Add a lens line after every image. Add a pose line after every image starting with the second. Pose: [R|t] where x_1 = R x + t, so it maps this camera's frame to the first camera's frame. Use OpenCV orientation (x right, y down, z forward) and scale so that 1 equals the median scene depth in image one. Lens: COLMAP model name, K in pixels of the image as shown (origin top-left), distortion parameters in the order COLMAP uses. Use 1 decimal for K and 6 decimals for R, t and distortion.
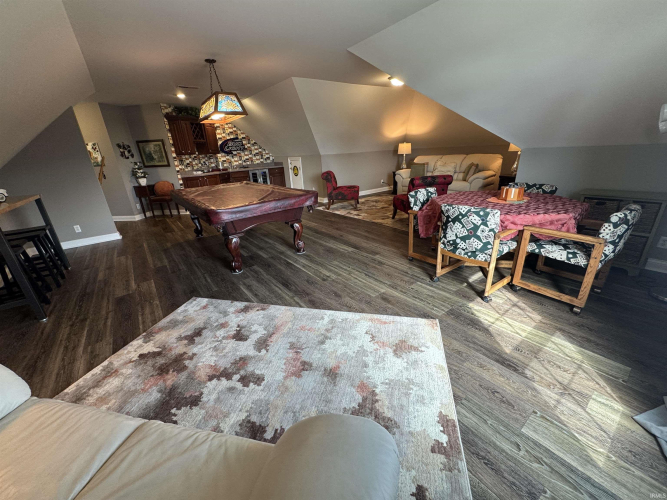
lens RADIAL K [[265.5, 0, 333.3], [0, 265.5, 251.7], [0, 0, 1]] dist [-0.001661, 0.000009]
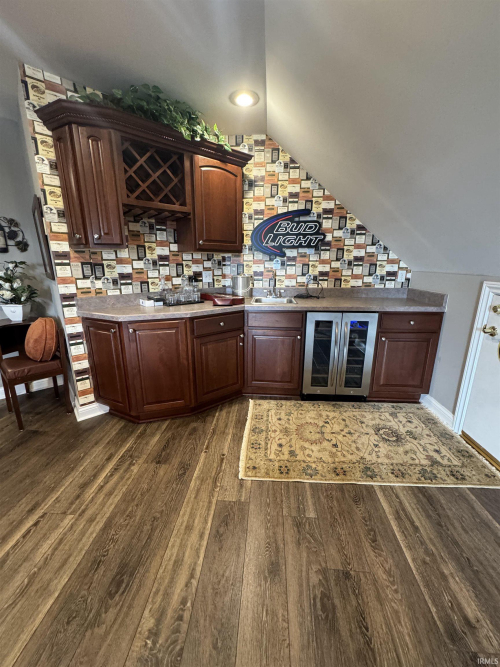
lens RADIAL K [[265.5, 0, 248.6], [0, 265.5, 333.4], [0, 0, 1]] dist [-0.001661, 0.000009]
pose [[0.743641, 0.222920, -0.630321, -0.170806], [-0.280364, 0.959854, 0.008696, -0.261123], [0.606955, 0.170253, 0.776286, 0.718390]]
